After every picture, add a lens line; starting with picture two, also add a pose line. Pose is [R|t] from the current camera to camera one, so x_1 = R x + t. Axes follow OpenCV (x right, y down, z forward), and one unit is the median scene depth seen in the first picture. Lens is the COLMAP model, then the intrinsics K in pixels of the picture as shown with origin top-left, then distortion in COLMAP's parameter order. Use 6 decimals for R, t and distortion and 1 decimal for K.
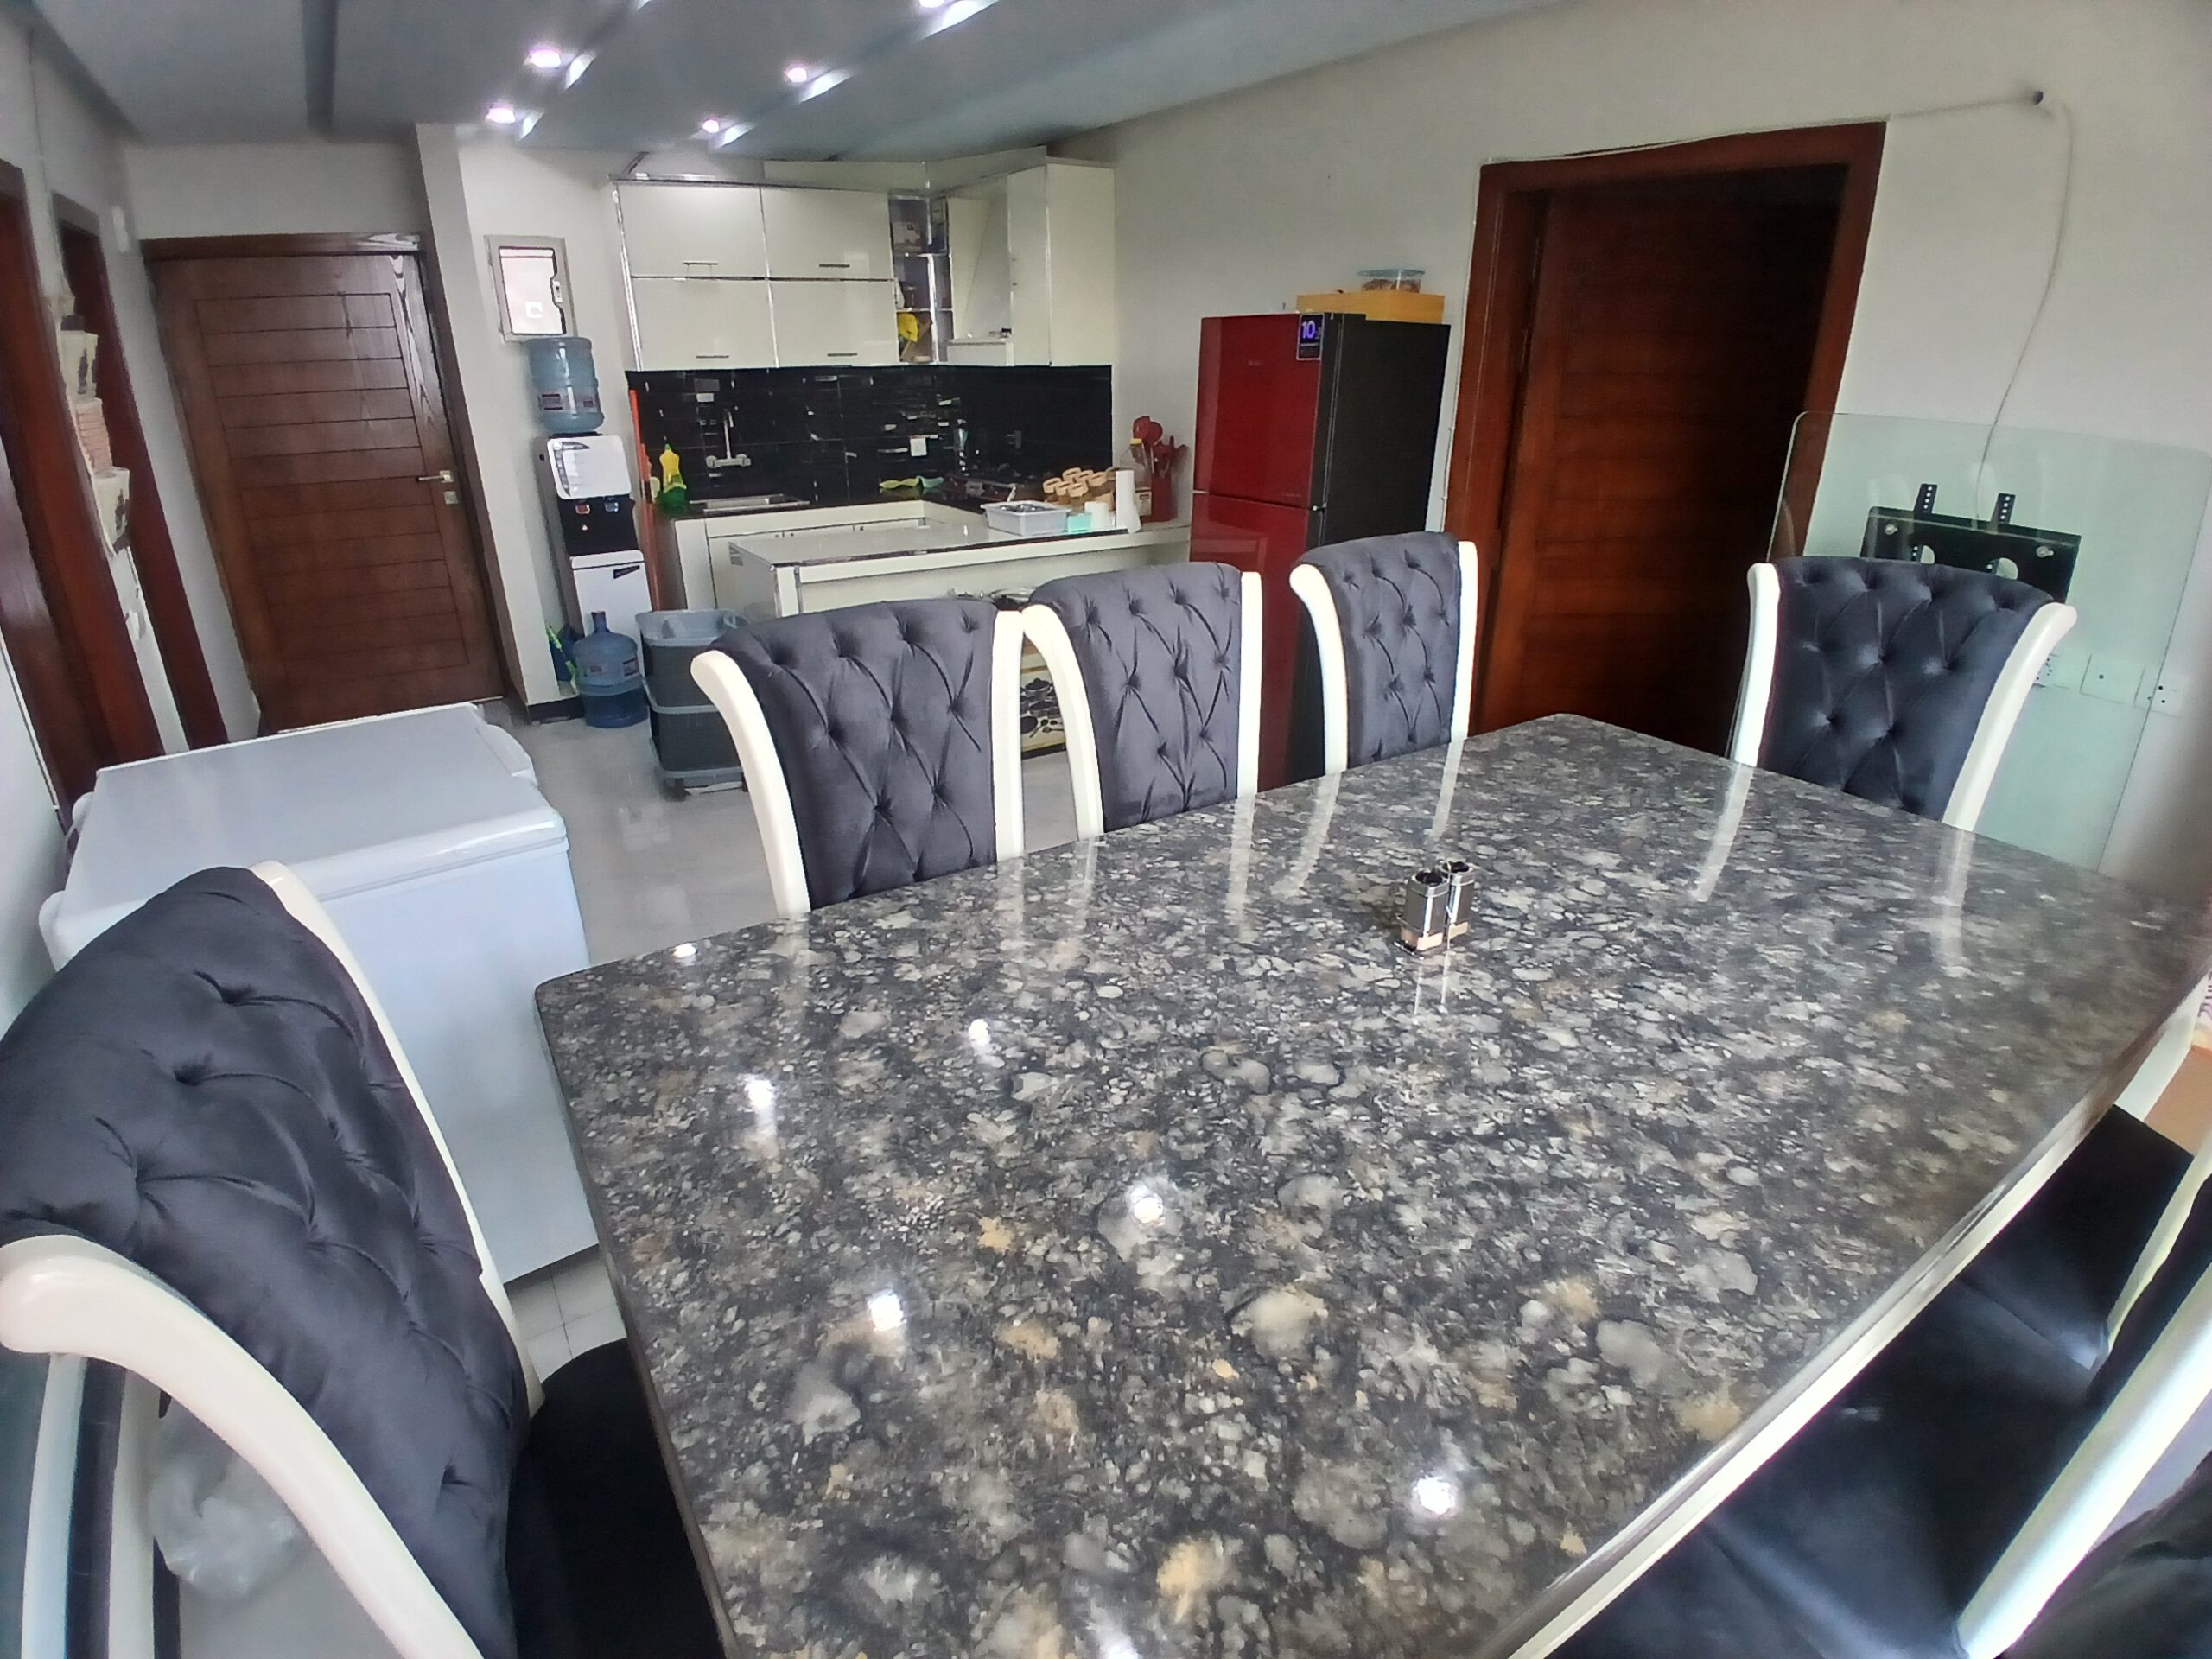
lens RADIAL K [[1094.0, 0, 1106.0], [0, 1094.0, 829.5], [0, 0, 1]] dist [0.000246, 0.000083]
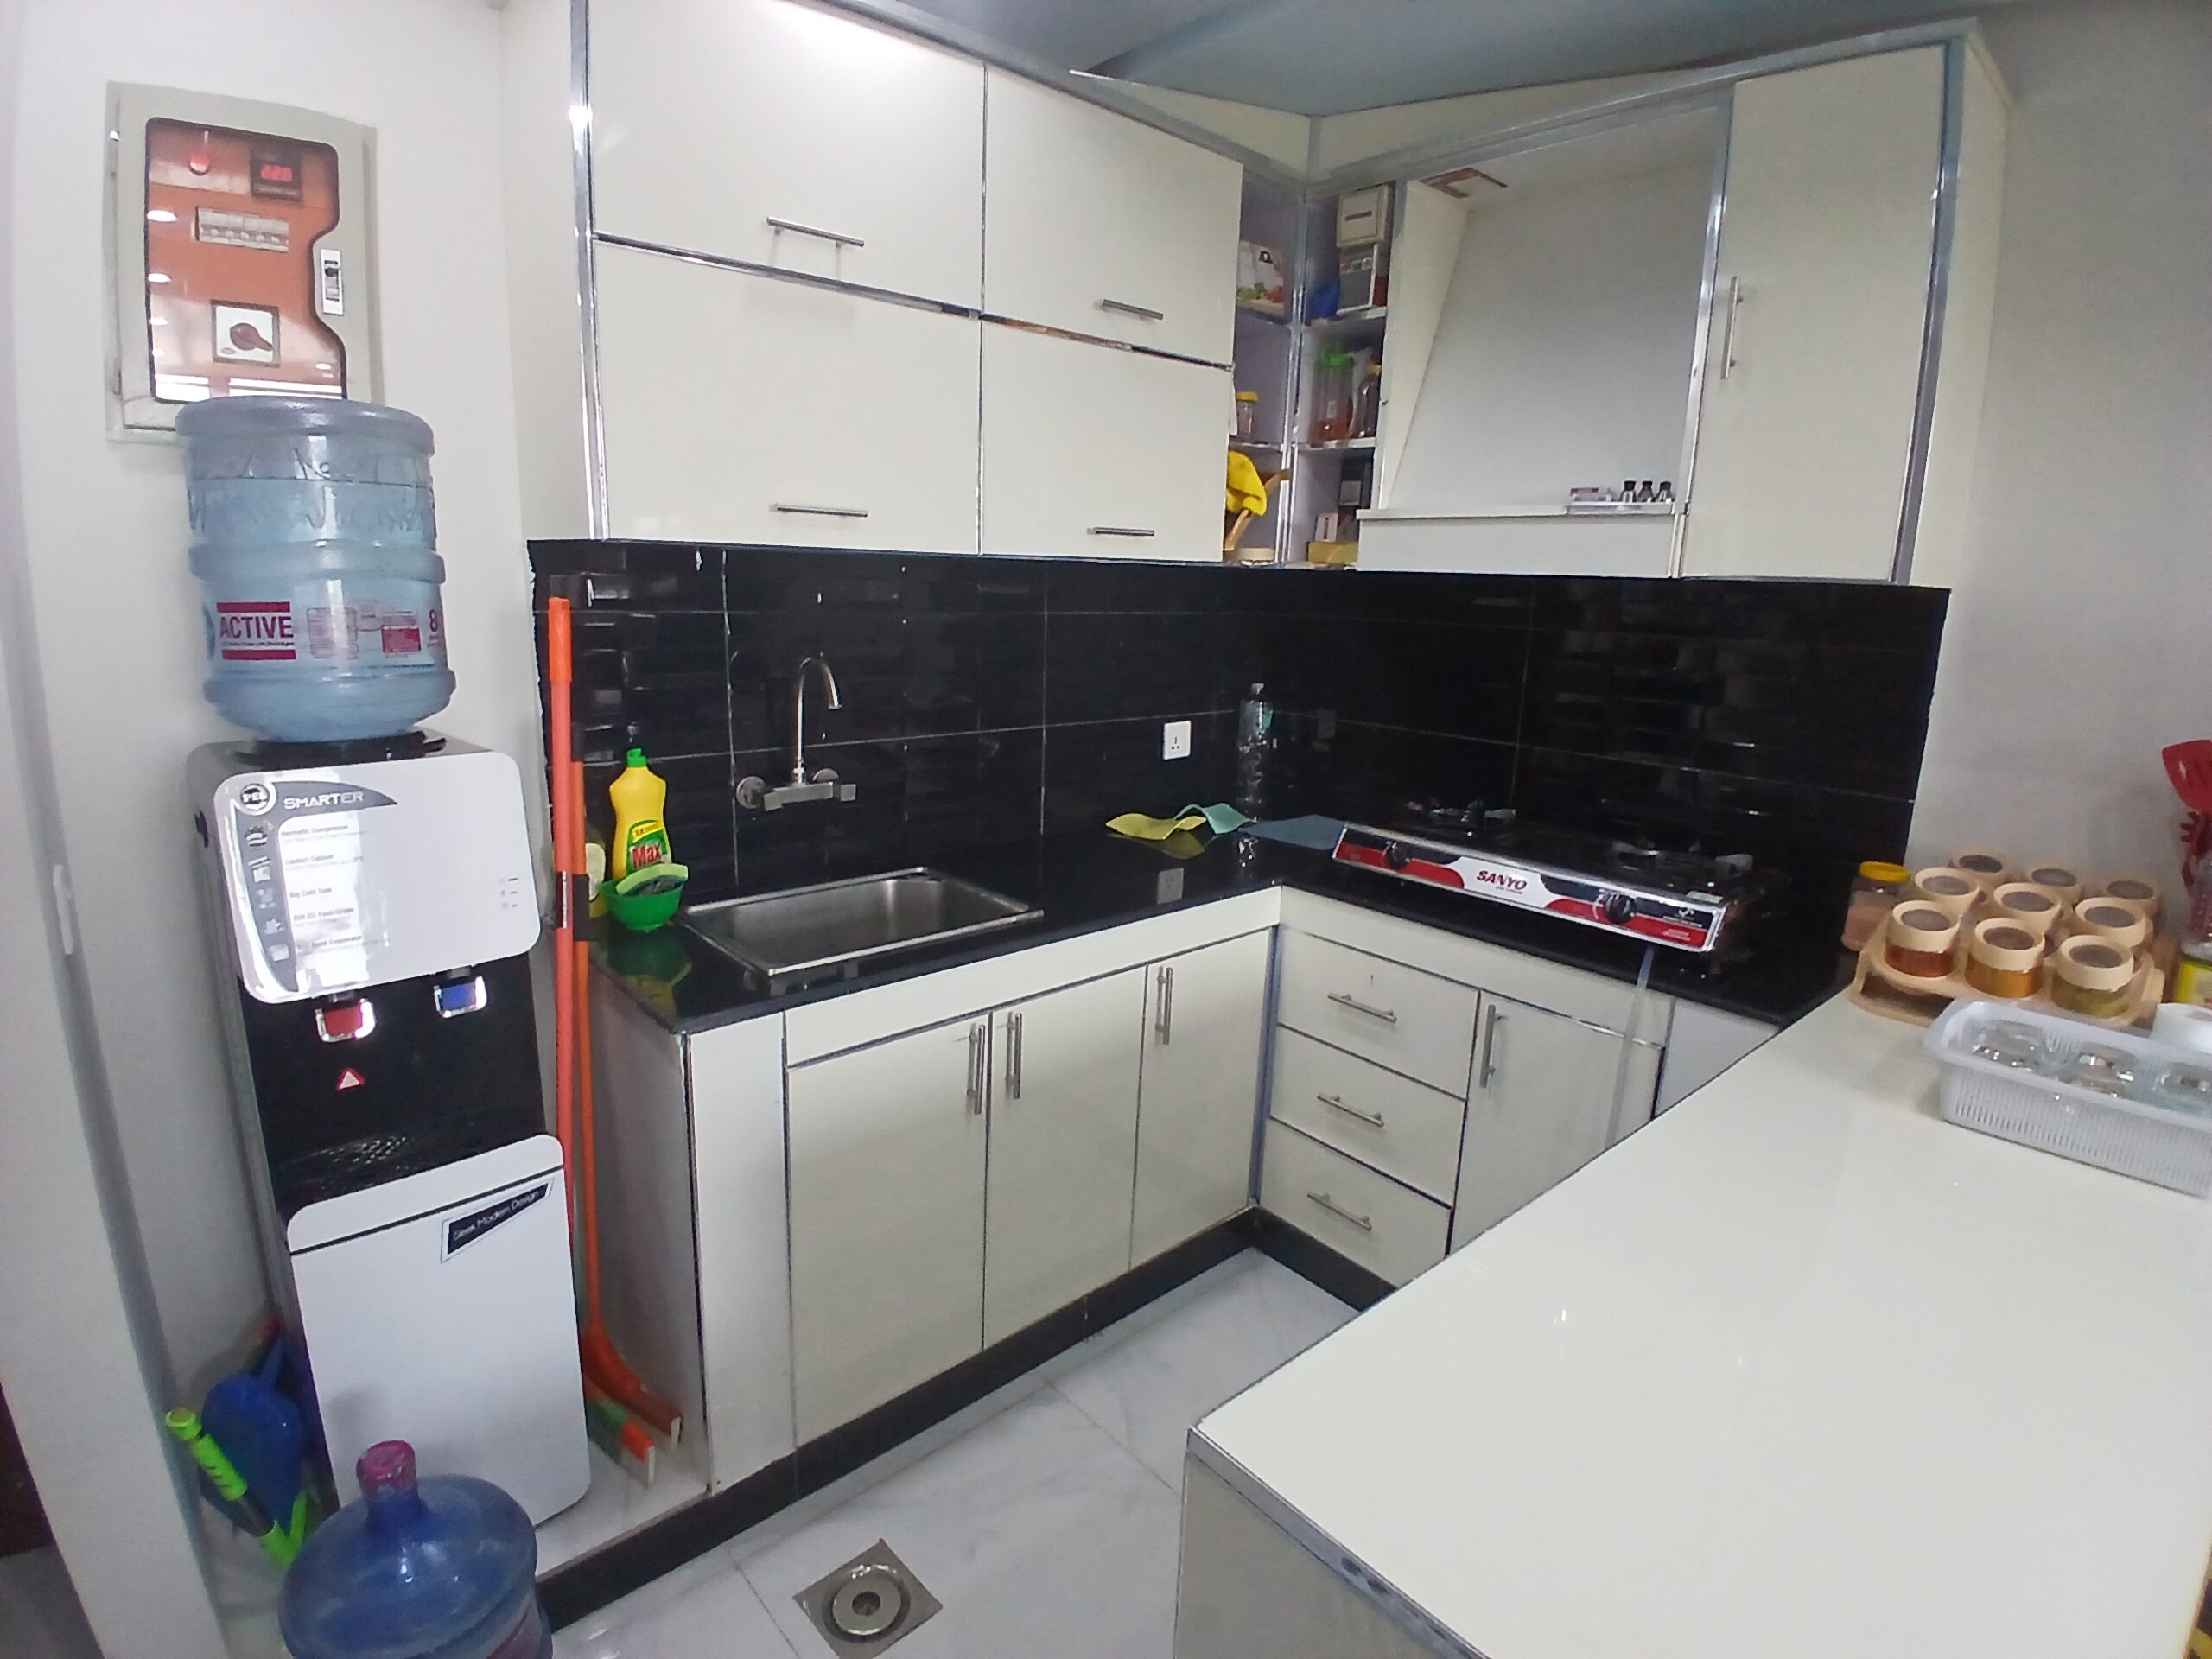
lens RADIAL K [[1111.4, 0, 1104.4], [0, 1111.4, 877.5], [0, 0, 1]] dist [-0.042210, -0.000013]
pose [[0.990329, 0.007643, 0.138525, -0.325750], [0.013630, 0.988292, -0.151966, -0.276969], [-0.138065, 0.152385, 0.978630, 0.694873]]
